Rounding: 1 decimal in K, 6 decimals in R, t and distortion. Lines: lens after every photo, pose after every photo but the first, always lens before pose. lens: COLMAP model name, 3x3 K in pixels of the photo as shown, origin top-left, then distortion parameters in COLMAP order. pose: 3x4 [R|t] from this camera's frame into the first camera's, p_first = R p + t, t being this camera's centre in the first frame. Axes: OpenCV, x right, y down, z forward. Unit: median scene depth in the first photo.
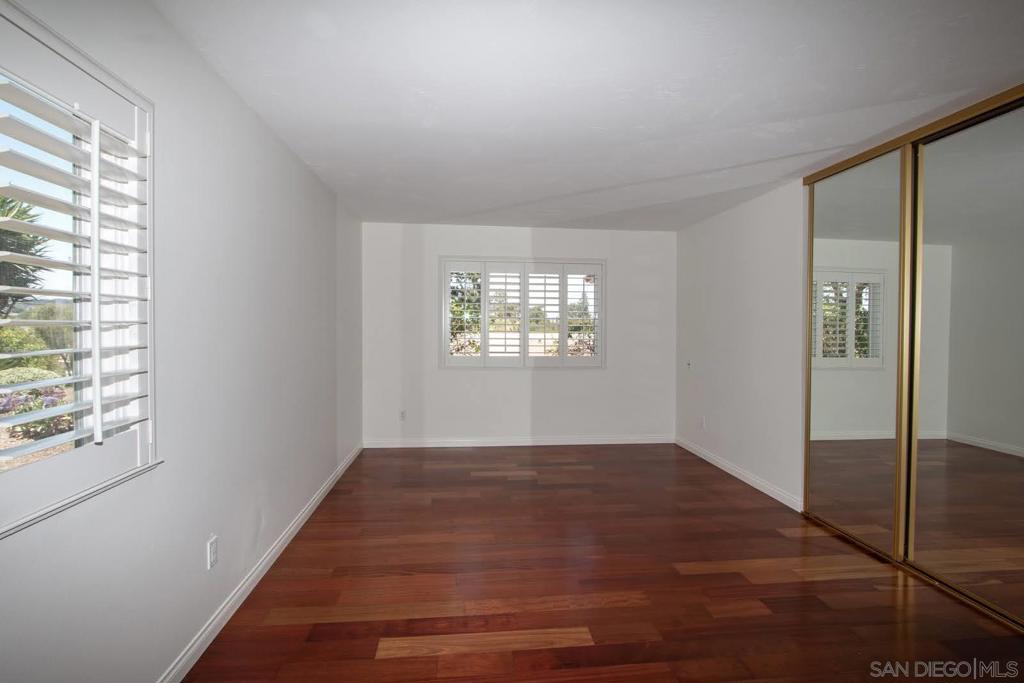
lens RADIAL K [[474.4, 0, 511.9], [0, 474.4, 351.2], [0, 0, 1]] dist [-0.012756, -0.000072]
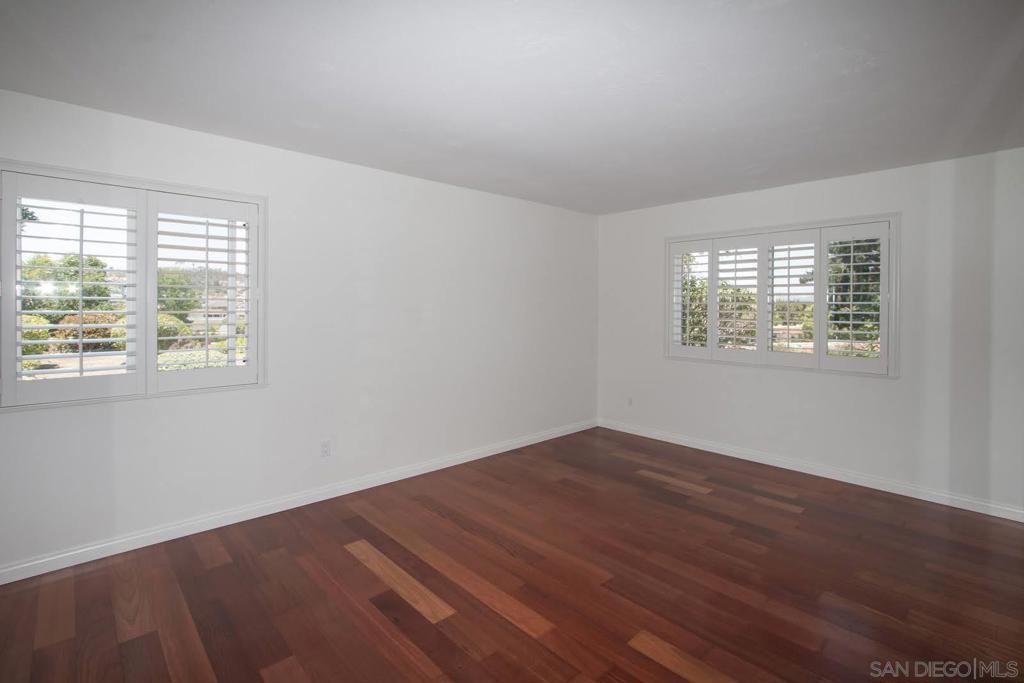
lens RADIAL K [[480.4, 0, 511.5], [0, 480.4, 325.1], [0, 0, 1]] dist [-0.003745, -0.000383]
pose [[0.603294, 0.032704, -0.796848, 0.489605], [-0.042736, 0.999049, 0.008648, -0.025157], [0.796373, 0.028837, 0.604118, 0.209775]]
